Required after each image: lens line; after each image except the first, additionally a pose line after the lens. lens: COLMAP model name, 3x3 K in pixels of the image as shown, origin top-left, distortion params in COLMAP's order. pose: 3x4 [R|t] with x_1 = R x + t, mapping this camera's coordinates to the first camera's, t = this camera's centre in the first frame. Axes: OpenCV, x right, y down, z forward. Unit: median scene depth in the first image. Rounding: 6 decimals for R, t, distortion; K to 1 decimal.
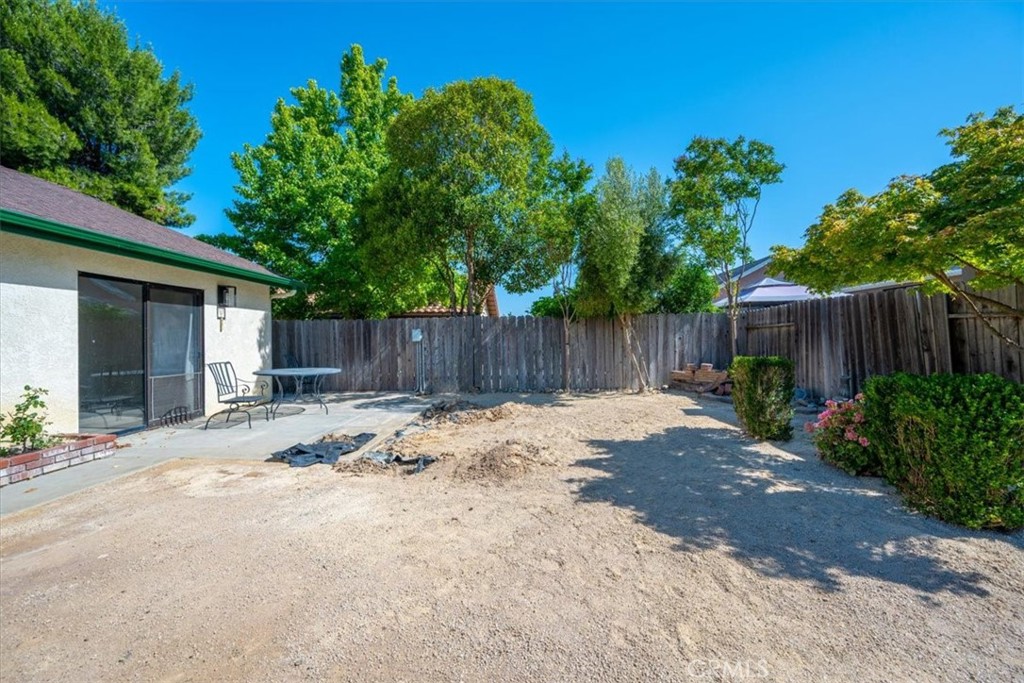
lens RADIAL K [[397.9, 0, 511.3], [0, 397.9, 337.4], [0, 0, 1]] dist [-0.000739, -0.000640]
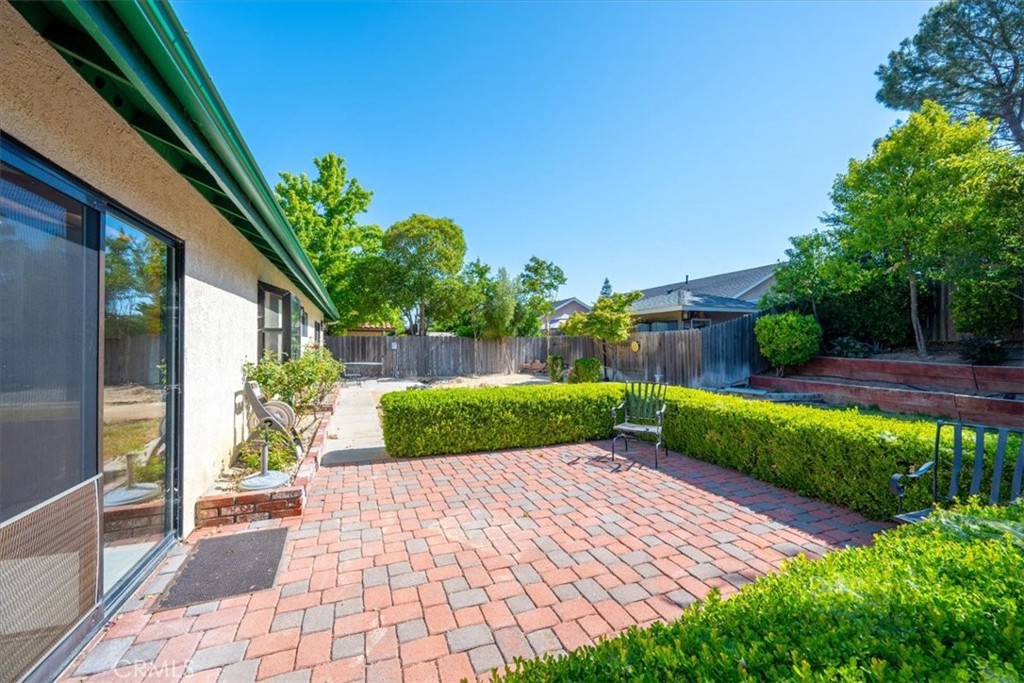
lens RADIAL K [[397.9, 0, 515.5], [0, 397.9, 343.8], [0, 0, 1]] dist [-0.000739, -0.000640]
pose [[0.910180, 0.014241, 0.413968, -0.496481], [-0.013914, 0.999896, -0.003806, -0.014690], [-0.413979, -0.002296, 0.910283, -0.894077]]
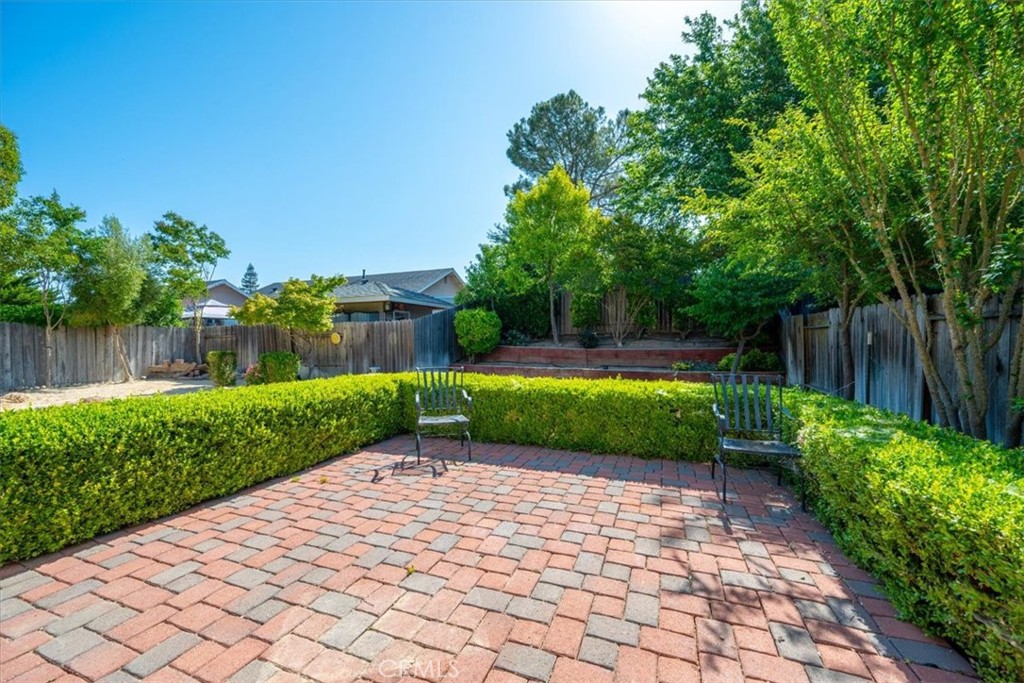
lens RADIAL K [[397.9, 0, 514.1], [0, 397.9, 342.8], [0, 0, 1]] dist [-0.000739, -0.000640]
pose [[0.318687, 0.009176, 0.947815, -0.536380], [-0.003461, 0.999958, -0.008517, 0.008211], [-0.947854, -0.000566, 0.318706, -0.702867]]
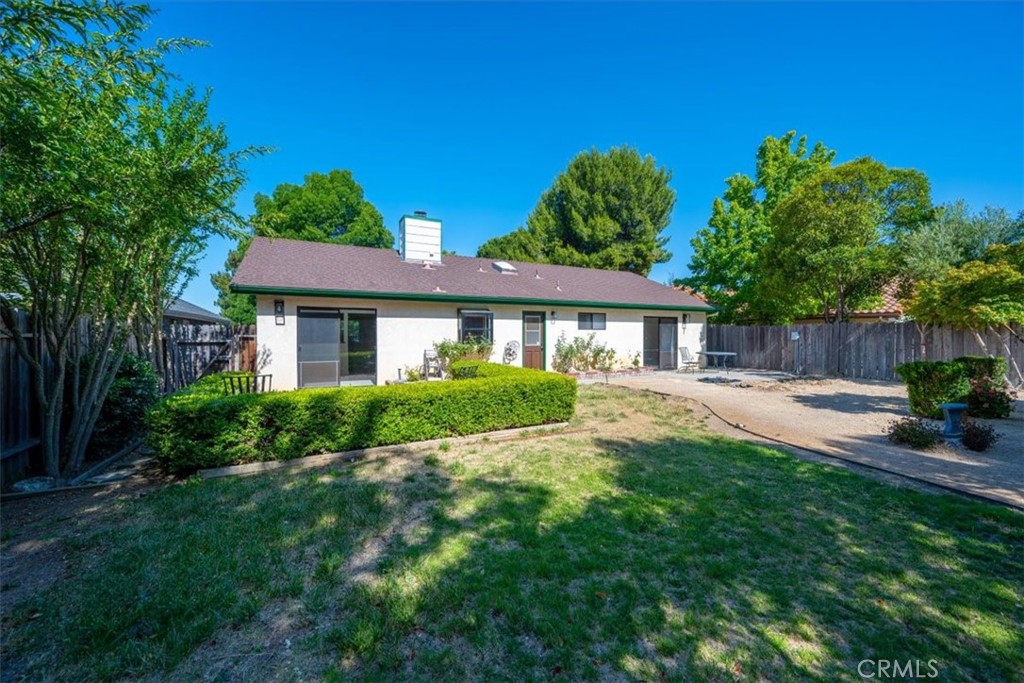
lens RADIAL K [[397.9, 0, 510.7], [0, 397.9, 338.9], [0, 0, 1]] dist [-0.000739, -0.000640]
pose [[0.497554, 0.022247, -0.867148, 0.572439], [-0.000506, 0.999678, 0.025356, -0.033298], [0.867433, -0.012178, 0.497405, -0.756553]]
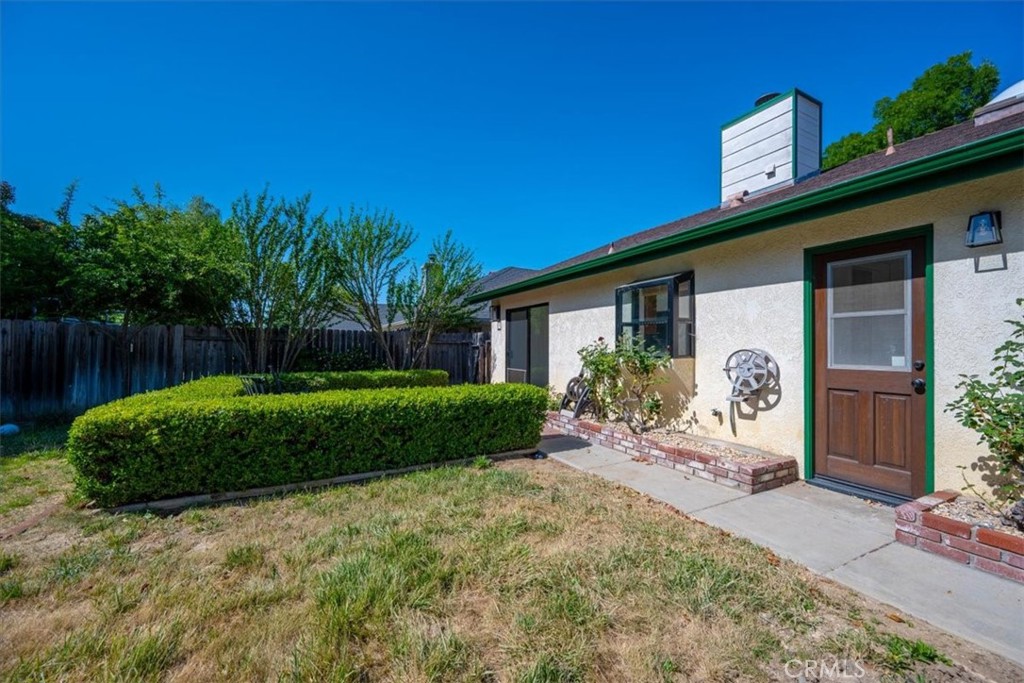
lens RADIAL K [[397.9, 0, 510.5], [0, 397.9, 343.1], [0, 0, 1]] dist [-0.000739, -0.000640]
pose [[-0.873290, 0.007879, -0.487137, -0.121177], [0.012927, 0.999892, -0.007001, -0.000571], [0.487029, -0.012411, -0.873298, 0.154761]]
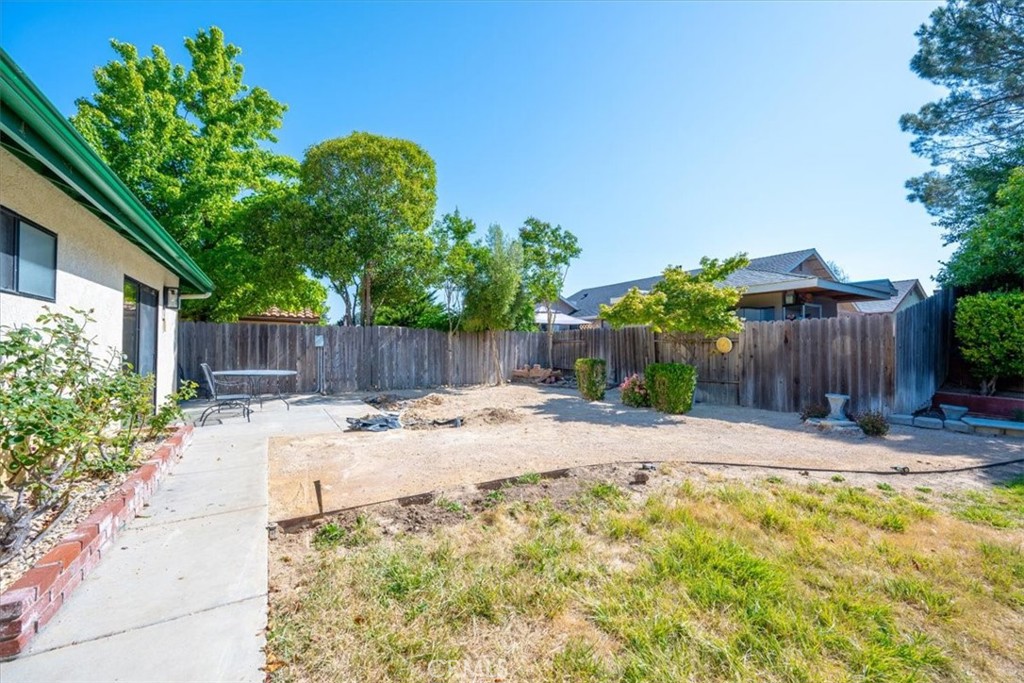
lens RADIAL K [[397.9, 0, 515.1], [0, 397.9, 341.1], [0, 0, 1]] dist [-0.000739, -0.000640]
pose [[0.825206, 0.027380, 0.564167, -0.421245], [-0.021769, 0.999624, -0.016672, 0.001788], [-0.564412, 0.001476, 0.825492, -0.216821]]
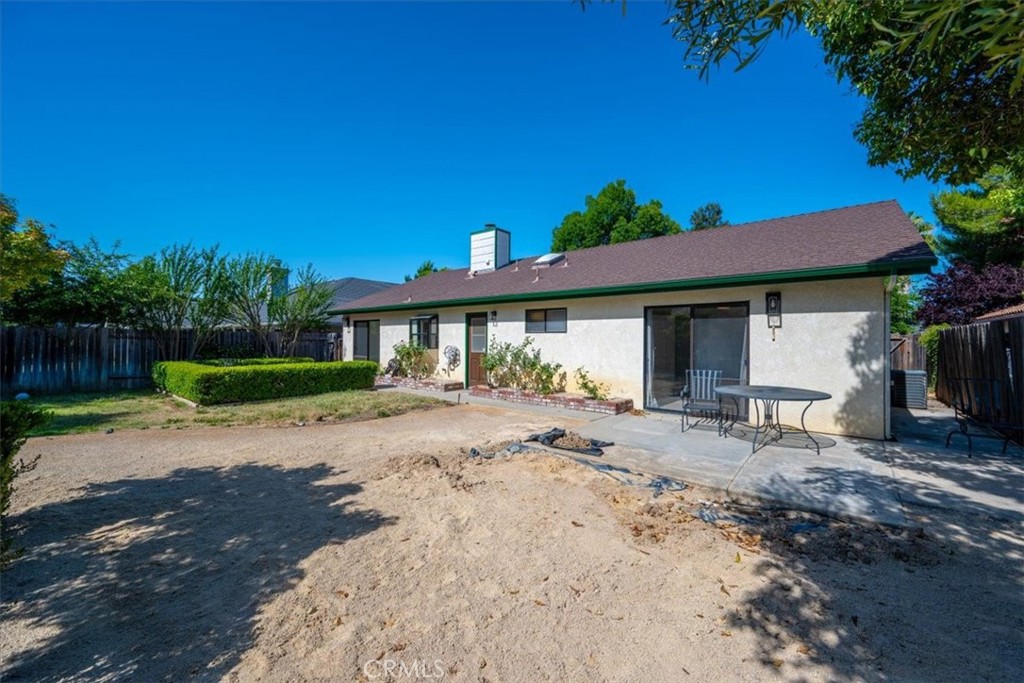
lens RADIAL K [[397.9, 0, 509.8], [0, 397.9, 341.1], [0, 0, 1]] dist [-0.000739, -0.000640]
pose [[-0.619610, 0.014766, -0.784771, 0.298173], [0.007123, 0.999888, 0.013189, -0.023245], [0.784878, 0.002582, -0.619645, 0.812990]]
